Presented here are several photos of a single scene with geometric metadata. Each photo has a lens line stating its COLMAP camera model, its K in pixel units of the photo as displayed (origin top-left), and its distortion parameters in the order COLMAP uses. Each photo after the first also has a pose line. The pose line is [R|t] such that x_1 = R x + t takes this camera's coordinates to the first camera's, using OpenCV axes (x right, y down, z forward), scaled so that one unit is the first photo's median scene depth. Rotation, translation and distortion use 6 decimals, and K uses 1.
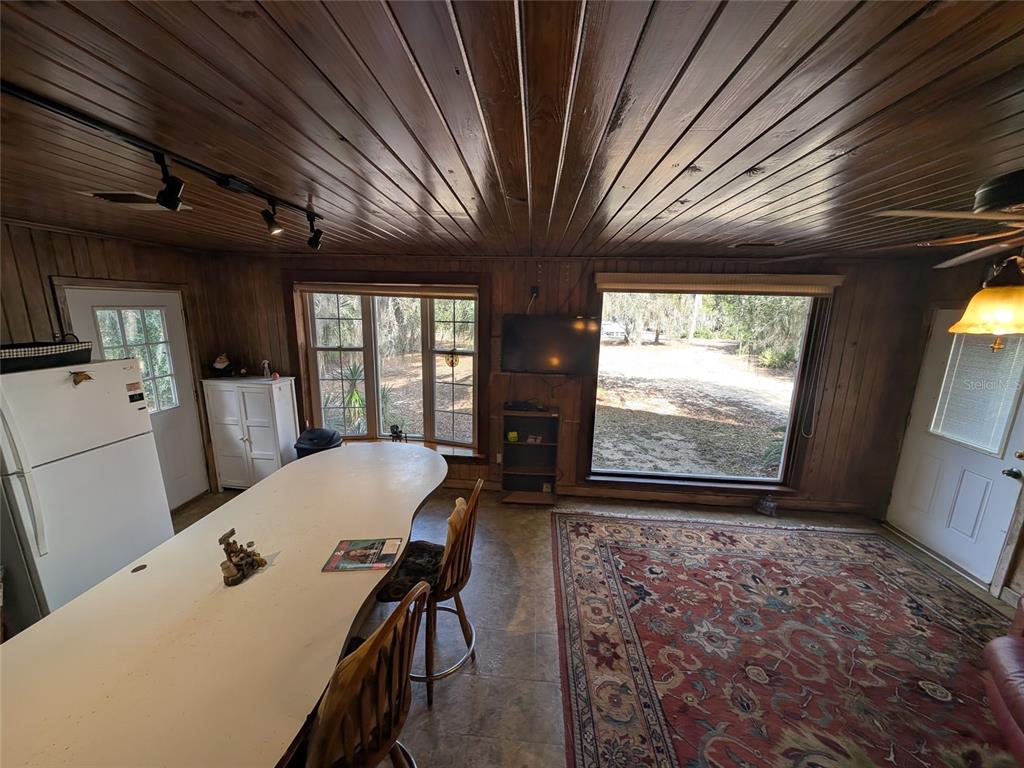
lens RADIAL K [[382.6, 0, 509.7], [0, 382.6, 386.1], [0, 0, 1]] dist [0.007192, -0.002688]
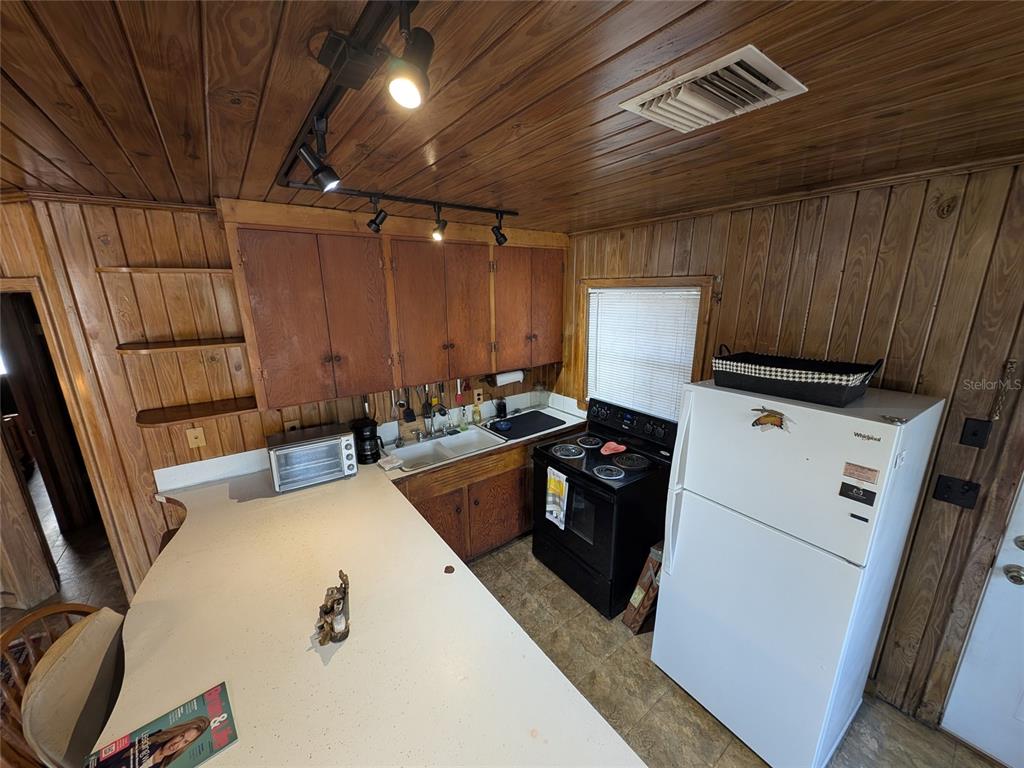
lens RADIAL K [[382.6, 0, 510.6], [0, 382.6, 387.2], [0, 0, 1]] dist [0.007192, -0.002688]
pose [[-0.759602, 0.151407, -0.632519, -0.298240], [-0.131338, 0.916781, 0.377178, -0.213760], [0.636988, 0.369579, -0.676503, 0.924891]]
